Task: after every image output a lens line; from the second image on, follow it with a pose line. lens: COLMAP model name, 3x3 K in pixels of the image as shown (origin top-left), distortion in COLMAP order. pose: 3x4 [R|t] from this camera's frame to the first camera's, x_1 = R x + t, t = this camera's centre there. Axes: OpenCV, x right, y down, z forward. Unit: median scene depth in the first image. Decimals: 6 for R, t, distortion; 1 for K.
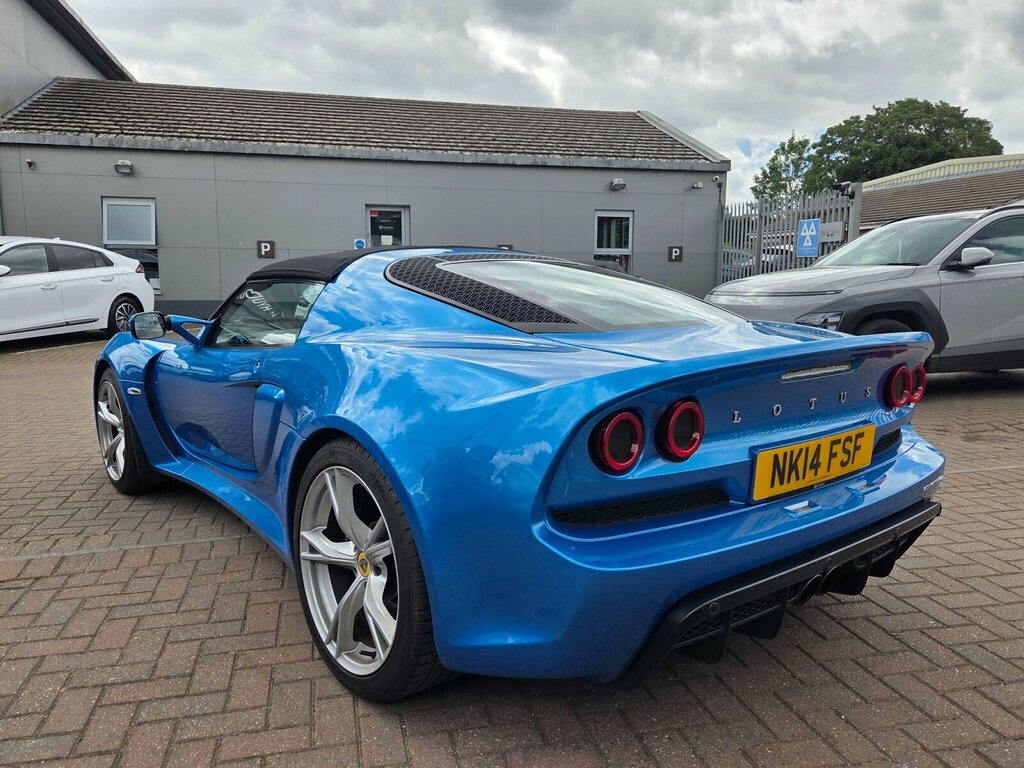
lens RADIAL K [[770.3, 0, 504.5], [0, 770.3, 386.3], [0, 0, 1]] dist [0.066936, -0.050288]
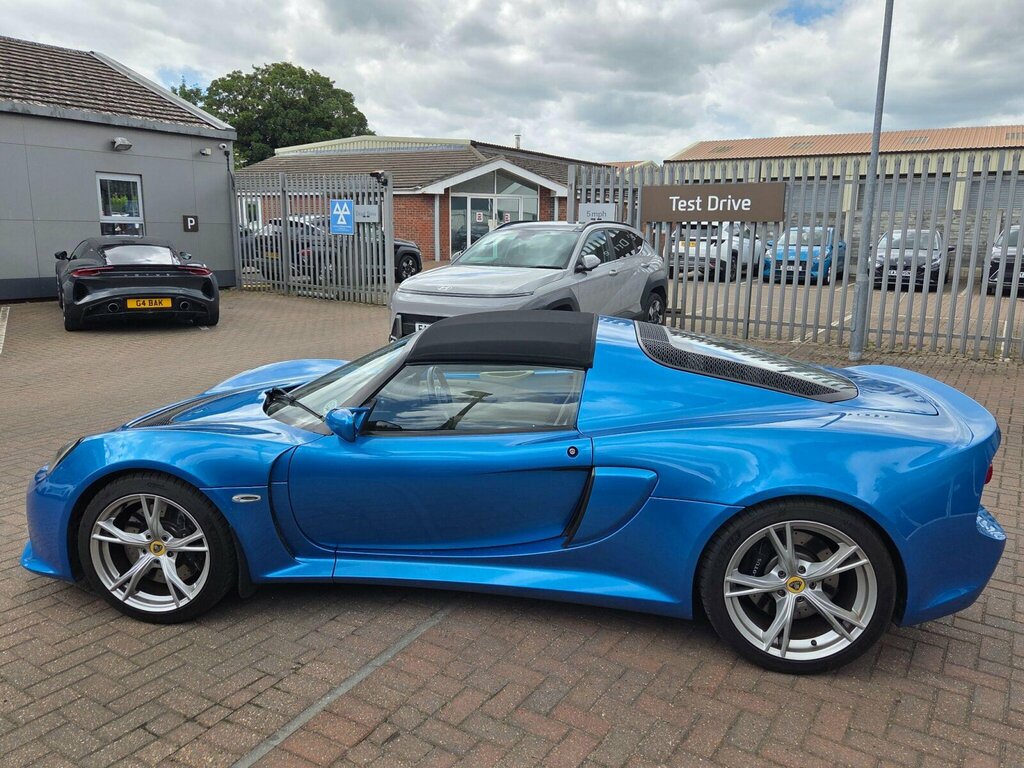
lens RADIAL K [[770.3, 0, 504.5], [0, 770.3, 386.3], [0, 0, 1]] dist [0.066936, -0.050288]
pose [[0.731311, -0.130402, 0.669462, -0.167136], [0.086595, 0.991361, 0.098509, -0.035473], [-0.676524, -0.014069, 0.736286, 0.037234]]
